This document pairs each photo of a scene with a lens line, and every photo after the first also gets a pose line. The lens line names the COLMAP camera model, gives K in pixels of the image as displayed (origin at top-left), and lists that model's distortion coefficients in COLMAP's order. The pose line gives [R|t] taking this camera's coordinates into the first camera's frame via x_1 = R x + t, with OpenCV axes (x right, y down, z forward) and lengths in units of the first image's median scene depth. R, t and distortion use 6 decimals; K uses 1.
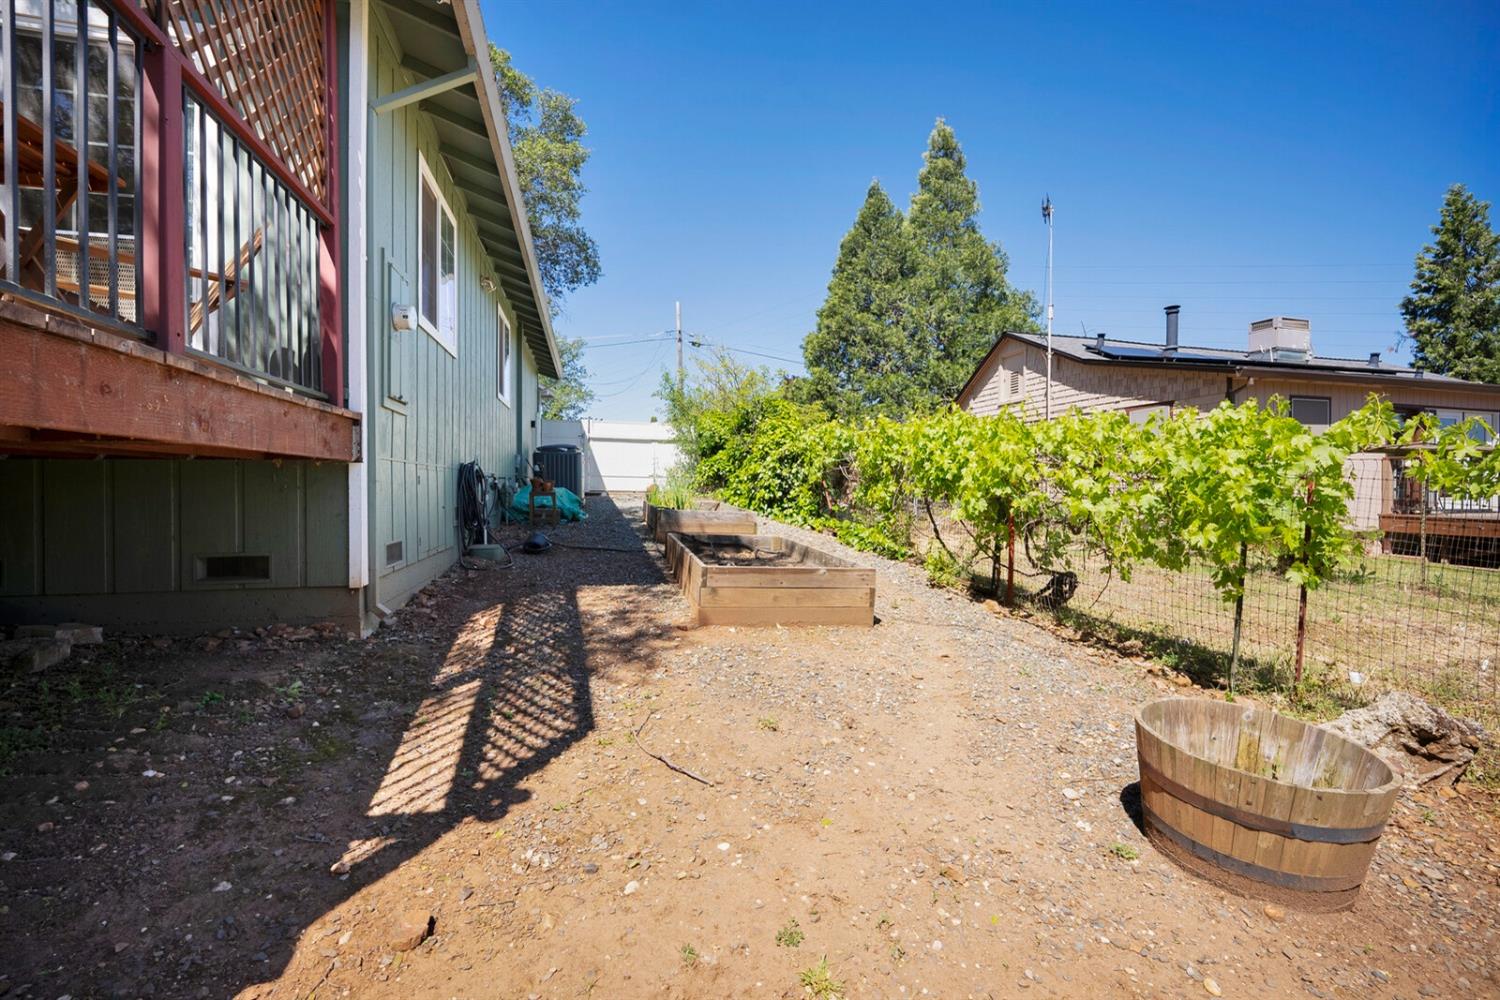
lens RADIAL K [[617.7, 0, 752.8], [0, 617.7, 493.4], [0, 0, 1]] dist [-0.011811, -0.000294]
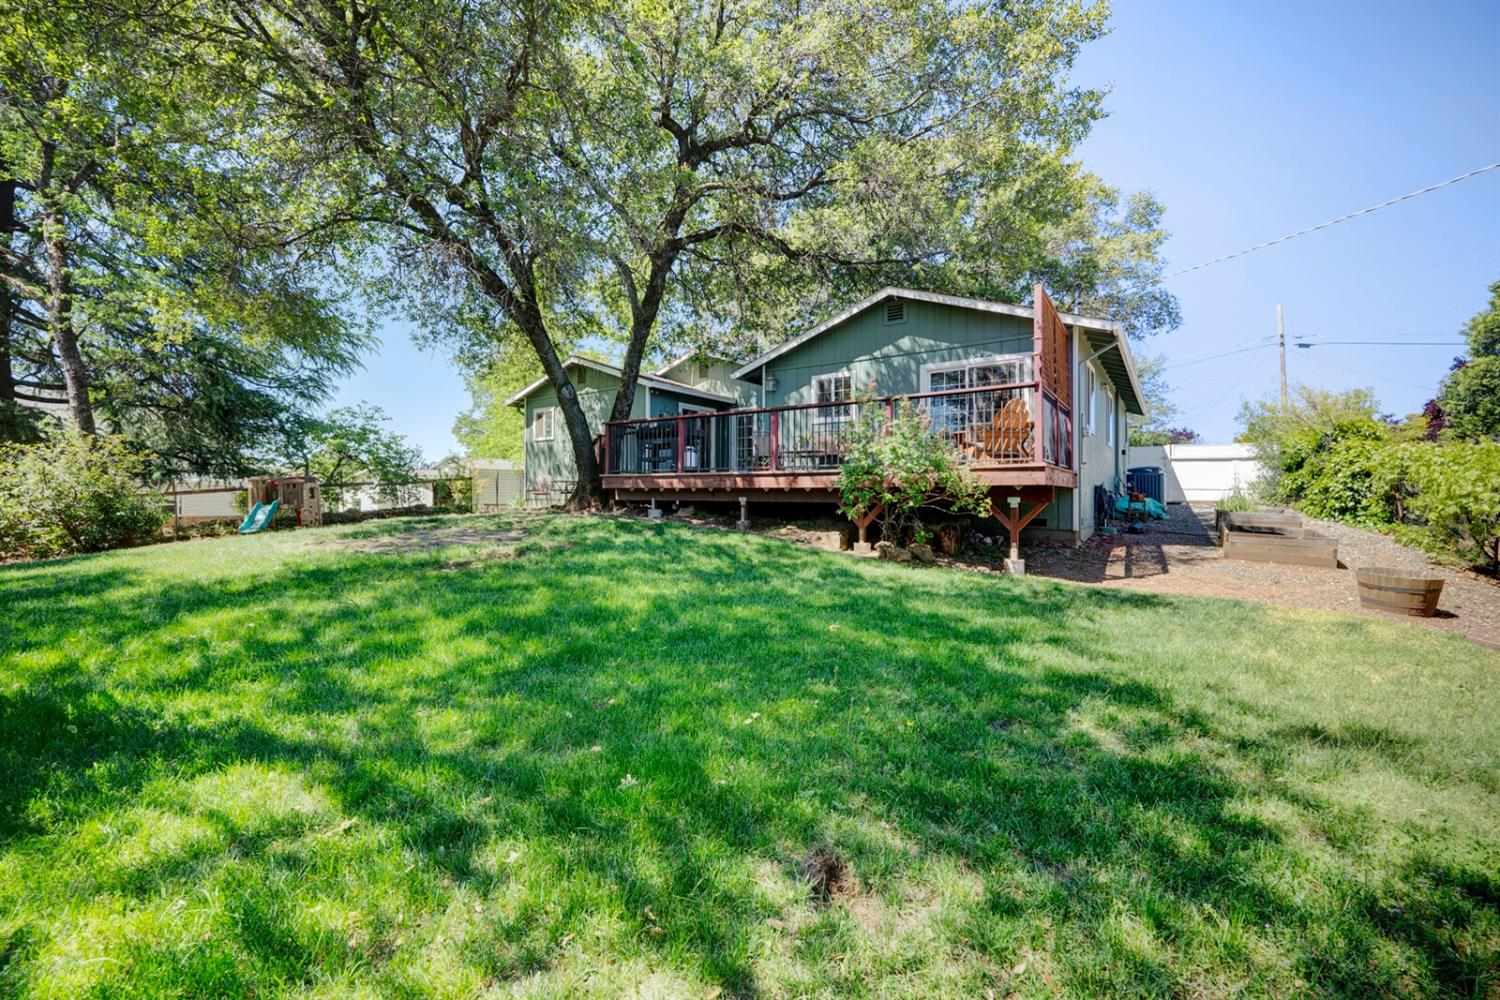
lens RADIAL K [[617.7, 0, 752.8], [0, 617.7, 493.4], [0, 0, 1]] dist [-0.011811, -0.000294]
pose [[0.652379, -0.002419, -0.757889, 0.183001], [-0.011695, 0.999844, -0.013258, 0.010168], [0.757802, 0.017512, 0.652249, -0.662944]]
